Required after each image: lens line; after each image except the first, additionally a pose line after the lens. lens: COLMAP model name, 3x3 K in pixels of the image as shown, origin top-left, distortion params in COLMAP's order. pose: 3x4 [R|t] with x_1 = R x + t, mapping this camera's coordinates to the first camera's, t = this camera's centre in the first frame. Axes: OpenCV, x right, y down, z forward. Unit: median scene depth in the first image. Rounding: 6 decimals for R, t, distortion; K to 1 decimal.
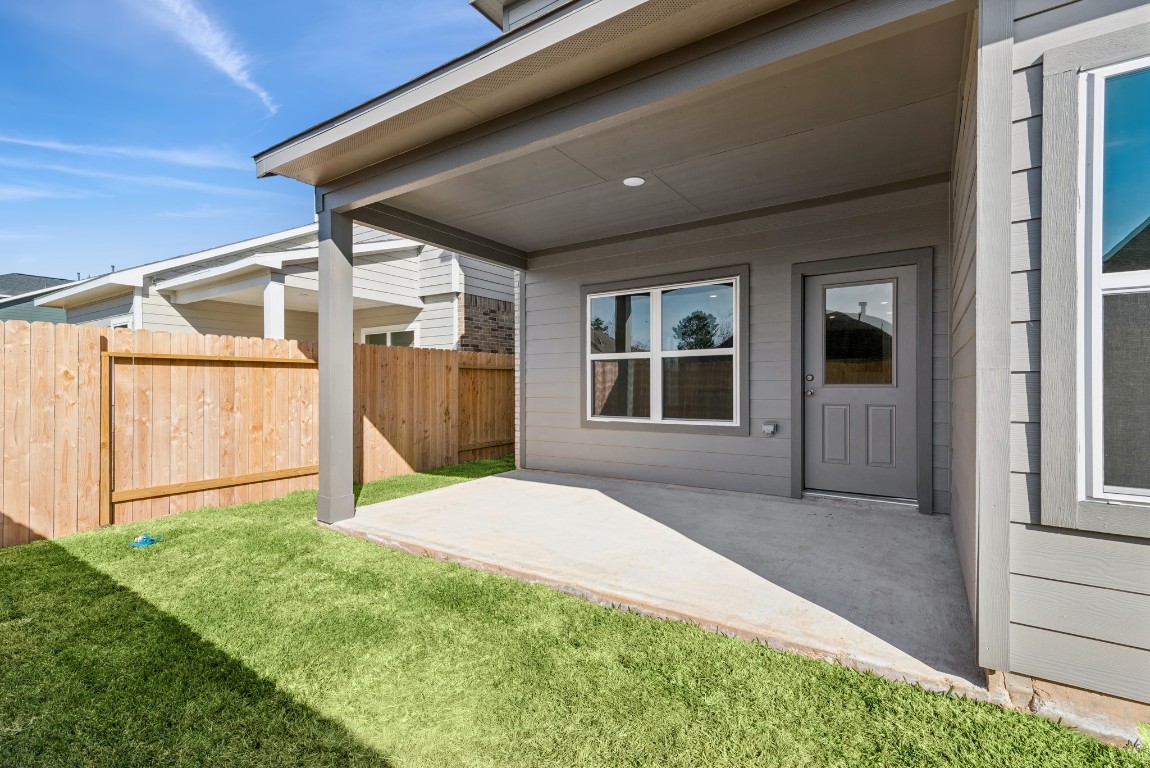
lens RADIAL K [[518.3, 0, 581.3], [0, 518.3, 386.3], [0, 0, 1]] dist [0.018337, -0.001291]
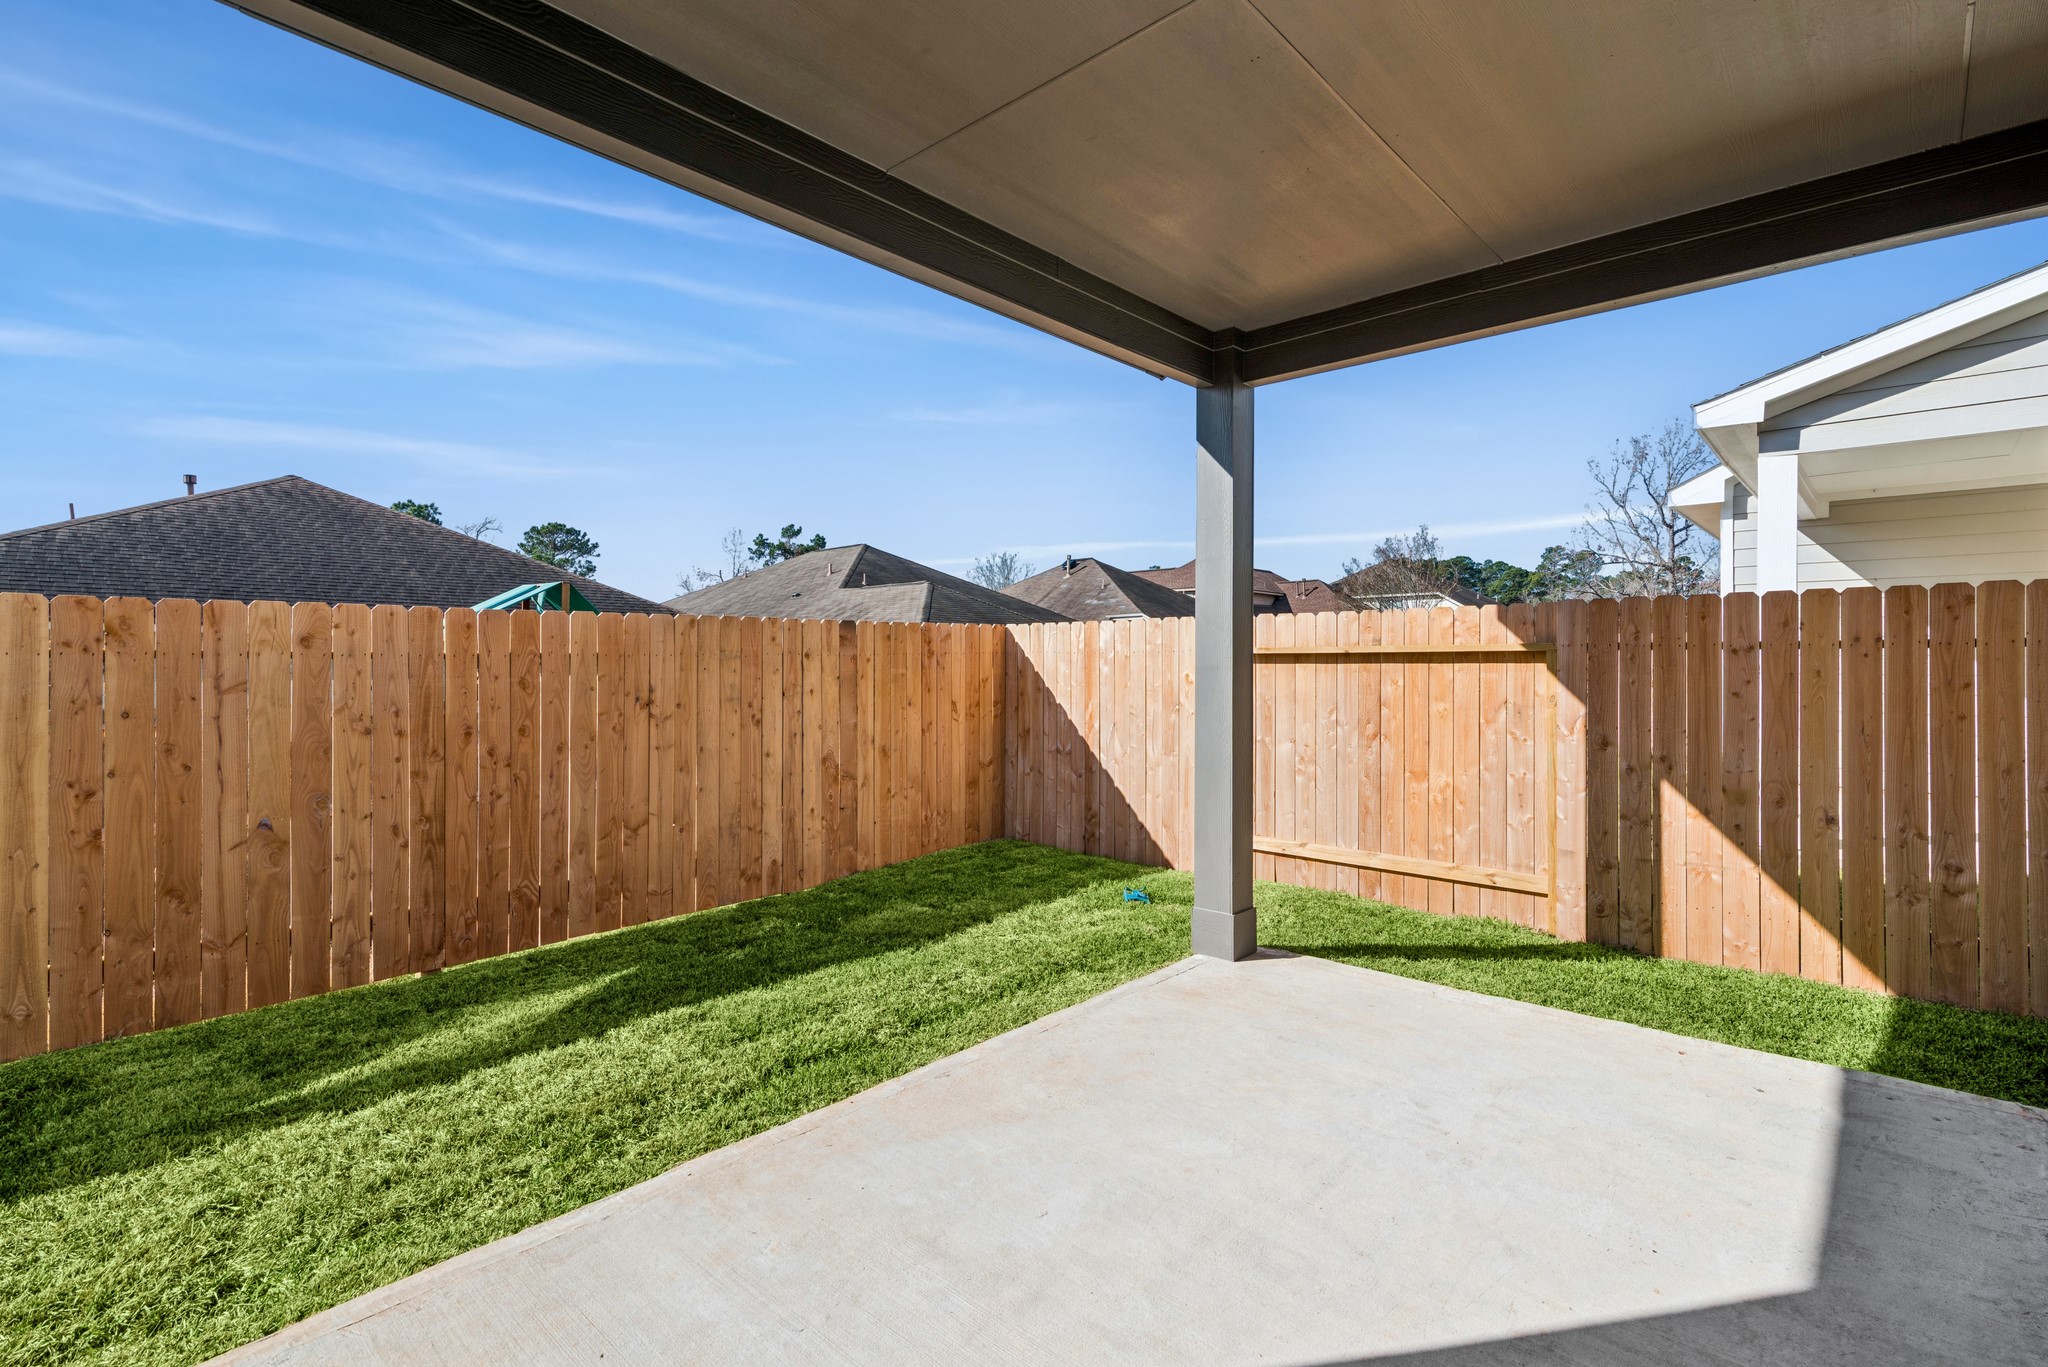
lens RADIAL K [[923.0, 0, 984.5], [0, 923.0, 663.6], [0, 0, 1]] dist [0.018337, -0.001291]
pose [[-0.171322, -0.004275, -0.985206, 0.413433], [-0.006487, 0.999974, -0.003211, -0.030671], [0.985194, 0.005841, -0.171346, 0.741147]]
